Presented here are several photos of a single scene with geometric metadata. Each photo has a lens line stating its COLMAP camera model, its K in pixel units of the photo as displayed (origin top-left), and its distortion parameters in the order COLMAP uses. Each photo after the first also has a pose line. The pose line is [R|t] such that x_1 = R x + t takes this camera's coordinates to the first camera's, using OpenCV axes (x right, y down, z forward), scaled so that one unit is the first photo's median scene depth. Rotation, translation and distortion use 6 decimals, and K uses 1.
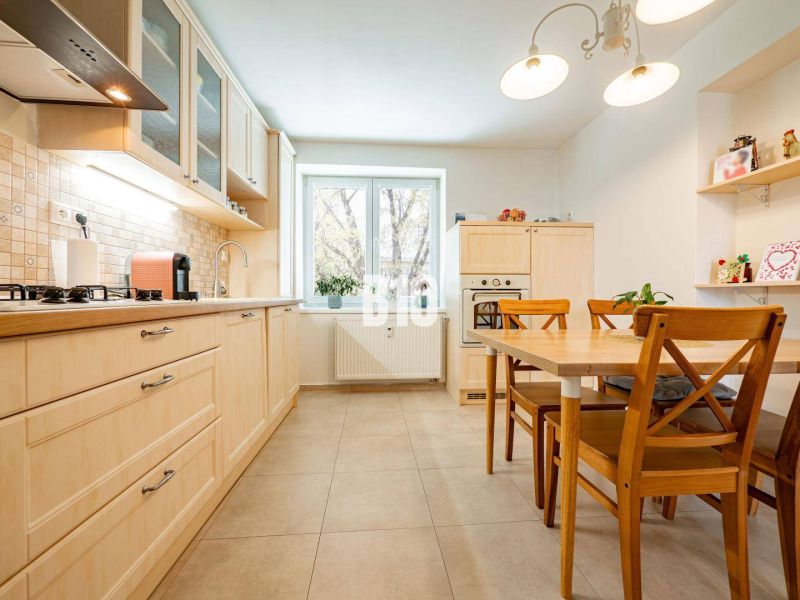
lens RADIAL K [[335.8, 0, 400.0], [0, 335.8, 300.0], [0, 0, 1]] dist [-0.000875, 0.000083]
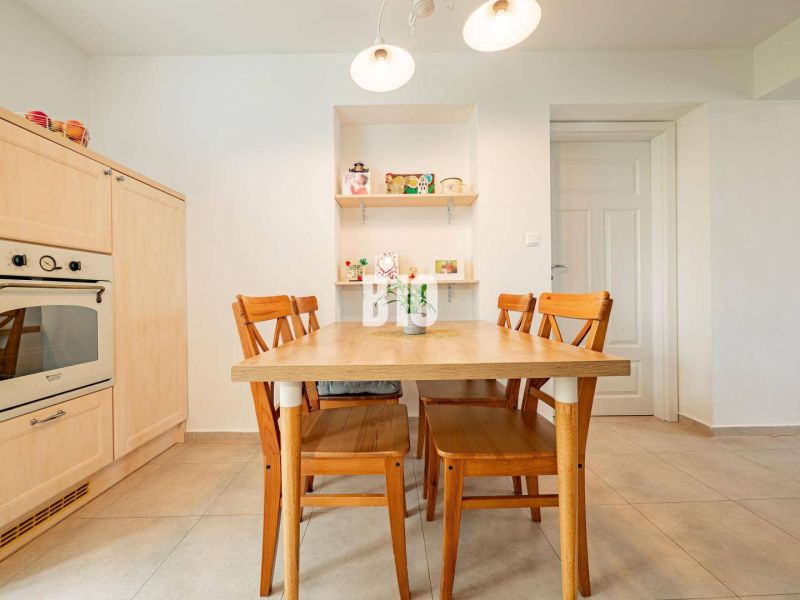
lens RADIAL K [[335.8, 0, 400.0], [0, 335.8, 300.0], [0, 0, 1]] dist [-0.000875, 0.000083]
pose [[0.062363, -0.012125, 0.997980, -0.205651], [0.026838, 0.999585, 0.010468, 0.007512], [-0.997693, 0.026131, 0.062663, 0.767398]]
